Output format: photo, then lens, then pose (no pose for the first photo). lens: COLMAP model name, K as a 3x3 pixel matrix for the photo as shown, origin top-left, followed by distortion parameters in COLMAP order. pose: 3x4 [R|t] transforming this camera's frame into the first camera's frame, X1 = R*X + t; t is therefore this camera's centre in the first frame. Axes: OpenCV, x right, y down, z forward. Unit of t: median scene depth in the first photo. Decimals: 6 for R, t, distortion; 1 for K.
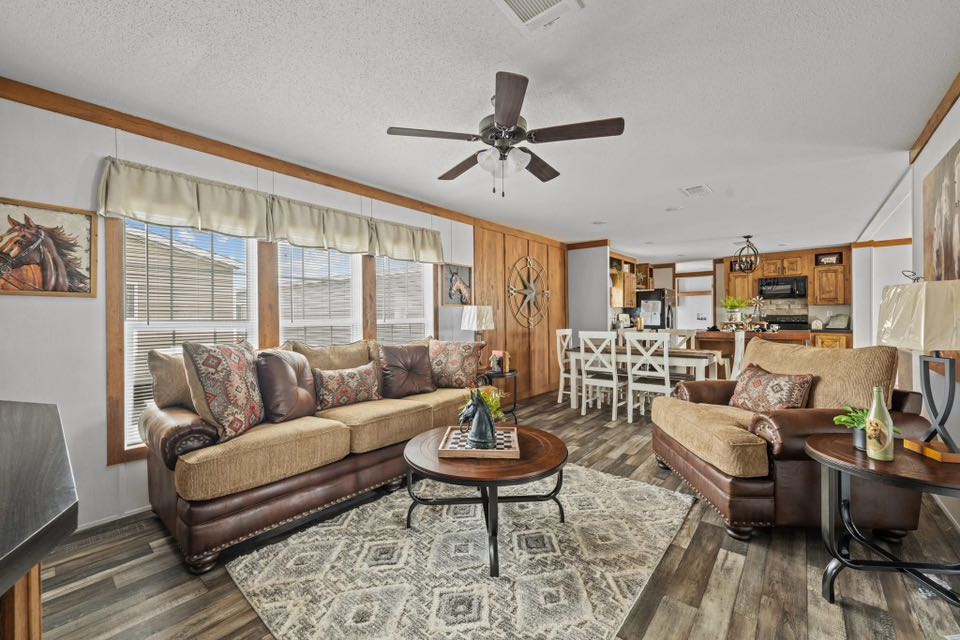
lens RADIAL K [[381.0, 0, 474.9], [0, 381.0, 318.4], [0, 0, 1]] dist [0.000058, -0.000063]
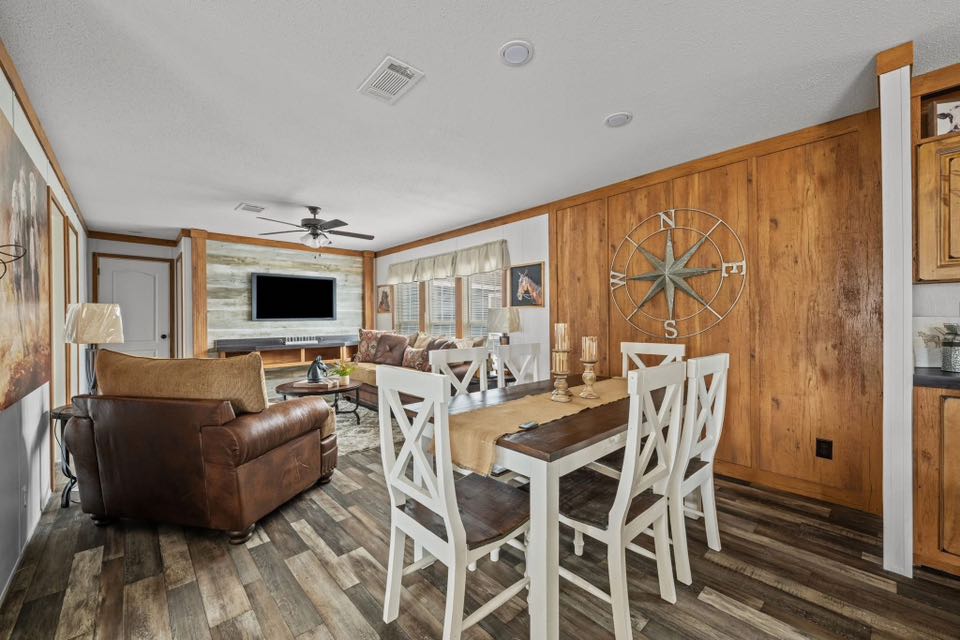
lens RADIAL K [[381.0, 0, 476.1], [0, 381.0, 321.9], [0, 0, 1]] dist [-0.001214, -0.000079]
pose [[-0.124610, 0.014408, -0.992101, 0.581877], [0.004151, 0.999893, 0.014000, -0.006690], [0.992197, -0.002374, -0.124656, 0.627872]]
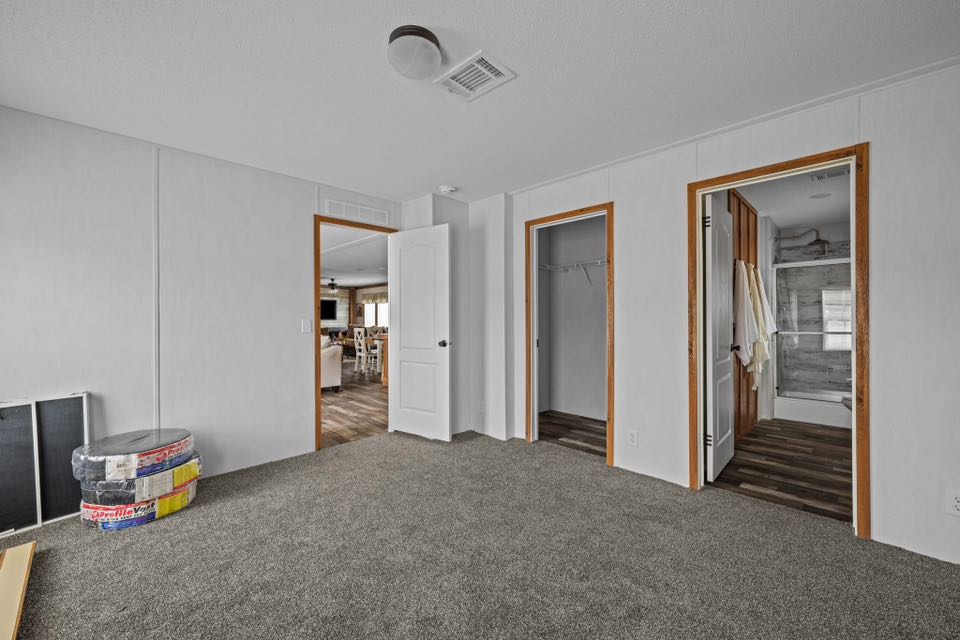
lens RADIAL K [[381.0, 0, 474.9], [0, 381.0, 318.4], [0, 0, 1]] dist [0.000058, -0.000063]
pose [[-0.084454, -0.000011, -0.996427, 1.591881], [-0.004583, 0.999989, 0.000377, -0.012027], [0.996417, 0.004598, -0.084453, 1.047645]]
